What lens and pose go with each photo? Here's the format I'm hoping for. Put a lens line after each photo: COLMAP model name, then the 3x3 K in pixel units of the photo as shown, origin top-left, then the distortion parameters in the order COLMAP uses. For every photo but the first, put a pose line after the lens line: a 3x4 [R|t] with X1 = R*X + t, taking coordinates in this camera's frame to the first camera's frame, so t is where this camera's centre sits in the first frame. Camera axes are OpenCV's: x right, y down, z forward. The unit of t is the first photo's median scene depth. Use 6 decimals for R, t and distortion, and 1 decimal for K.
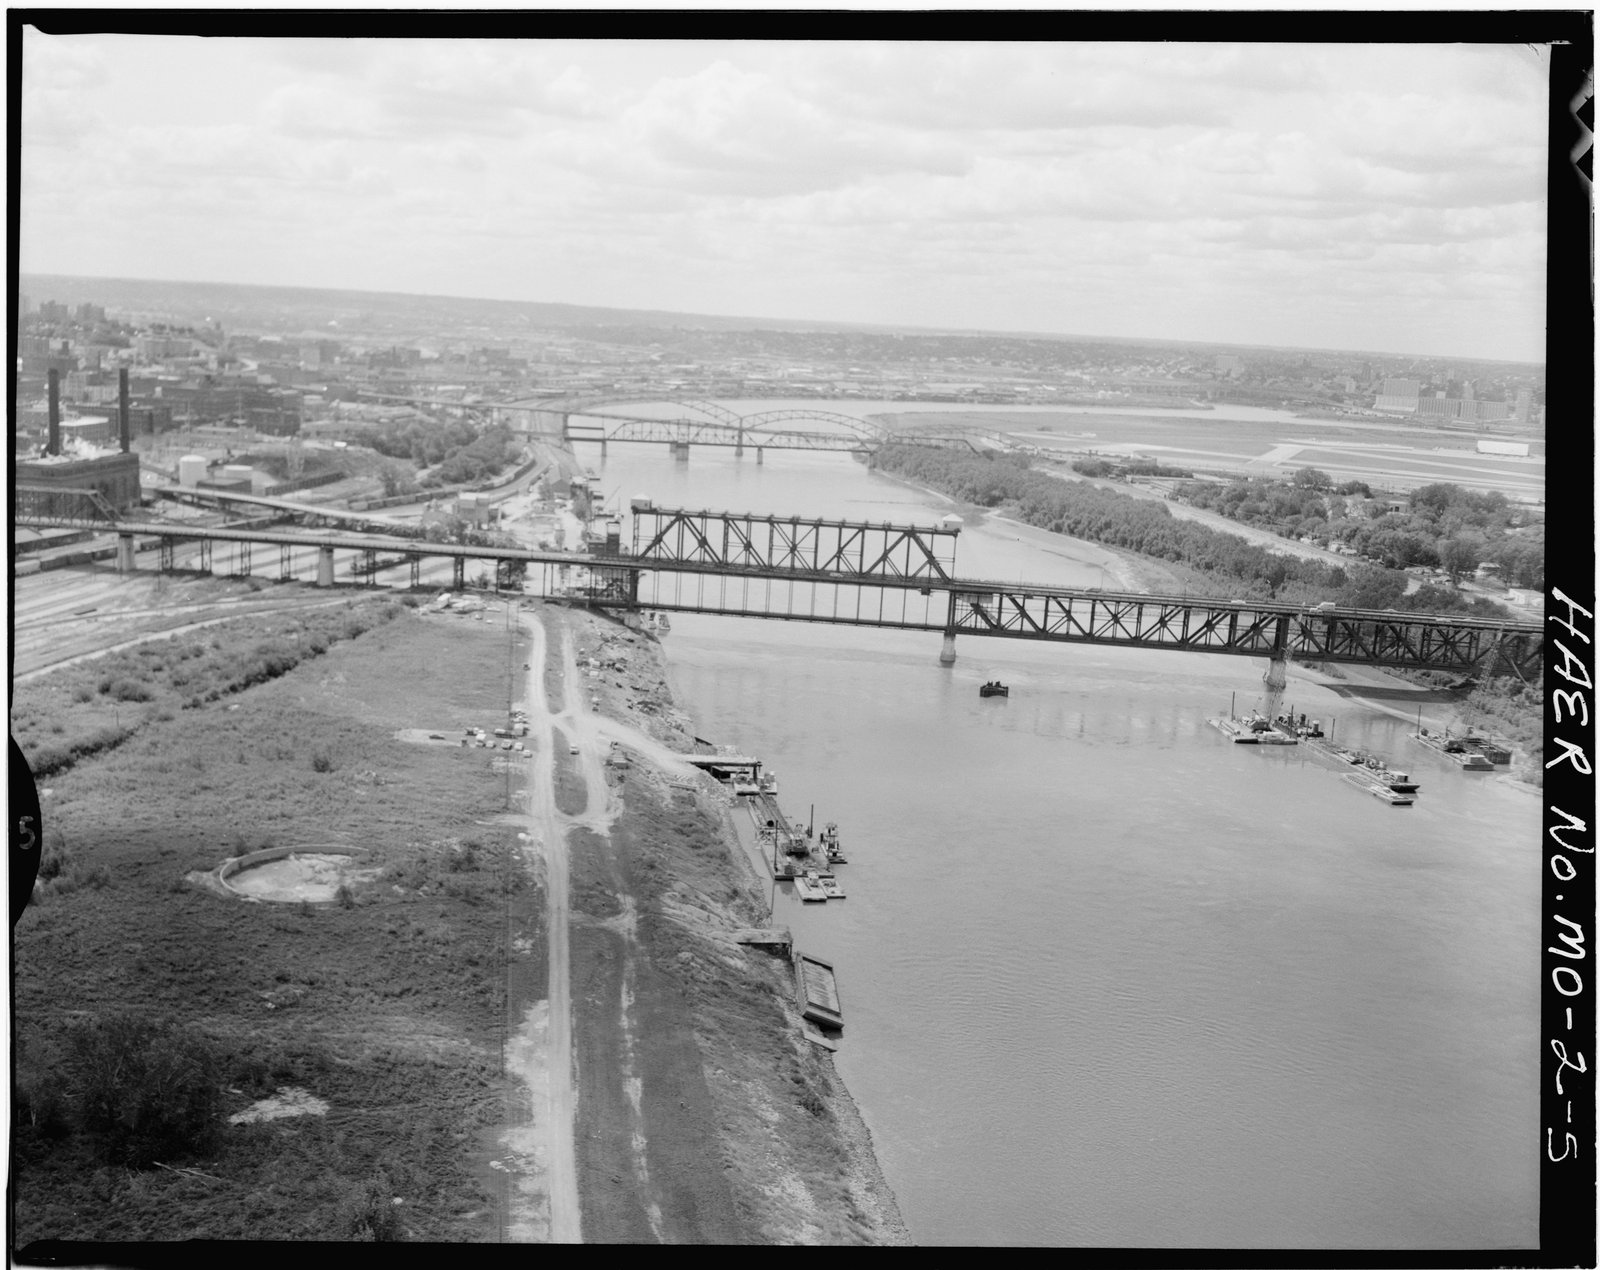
lens RADIAL K [[1798.3, 0, 800.0], [0, 1798.3, 635.0], [0, 0, 1]] dist [0.006023, -0.209311]
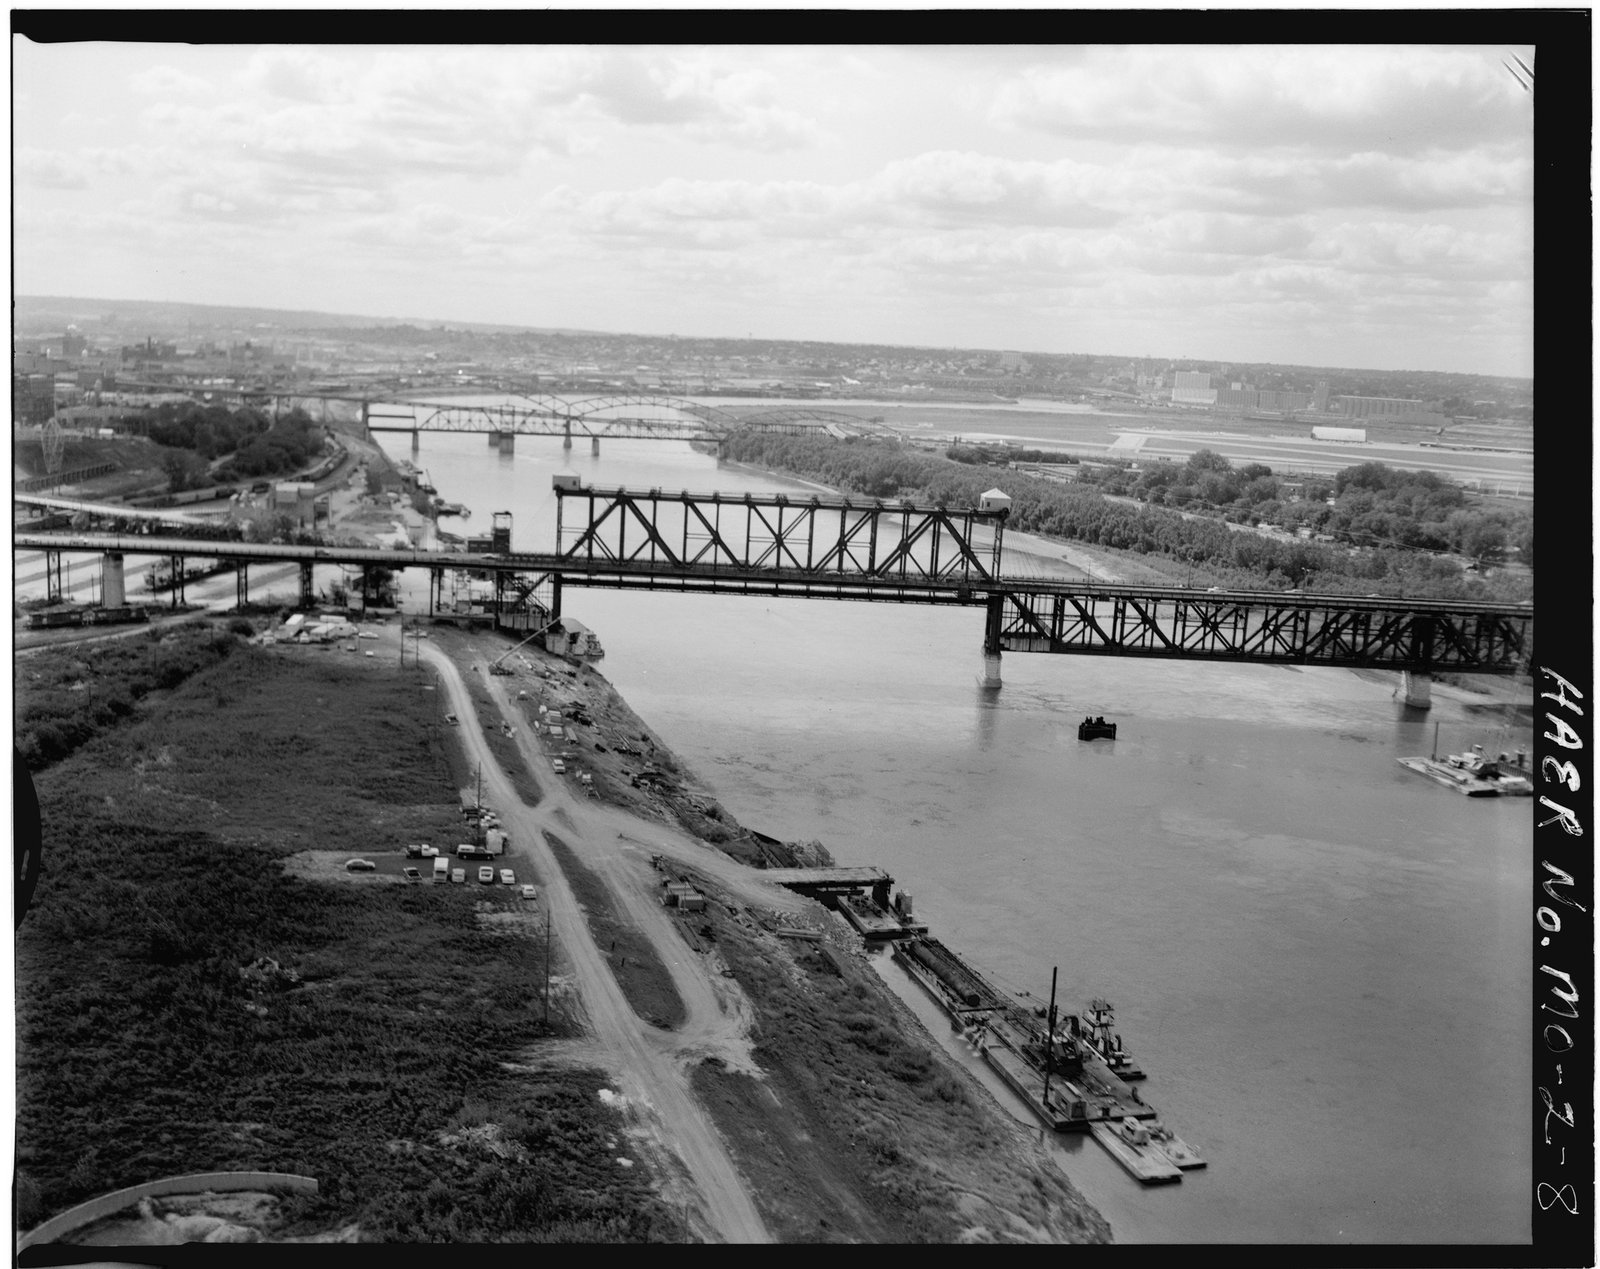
lens RADIAL K [[1798.3, 0, 800.0], [0, 1798.3, 634.5], [0, 0, 1]] dist [0.006023, -0.209311]
pose [[0.991160, -0.027510, 0.129788, -0.088371], [0.028078, 0.999602, -0.002548, -0.007553], [-0.129666, 0.006170, 0.991539, 0.270113]]
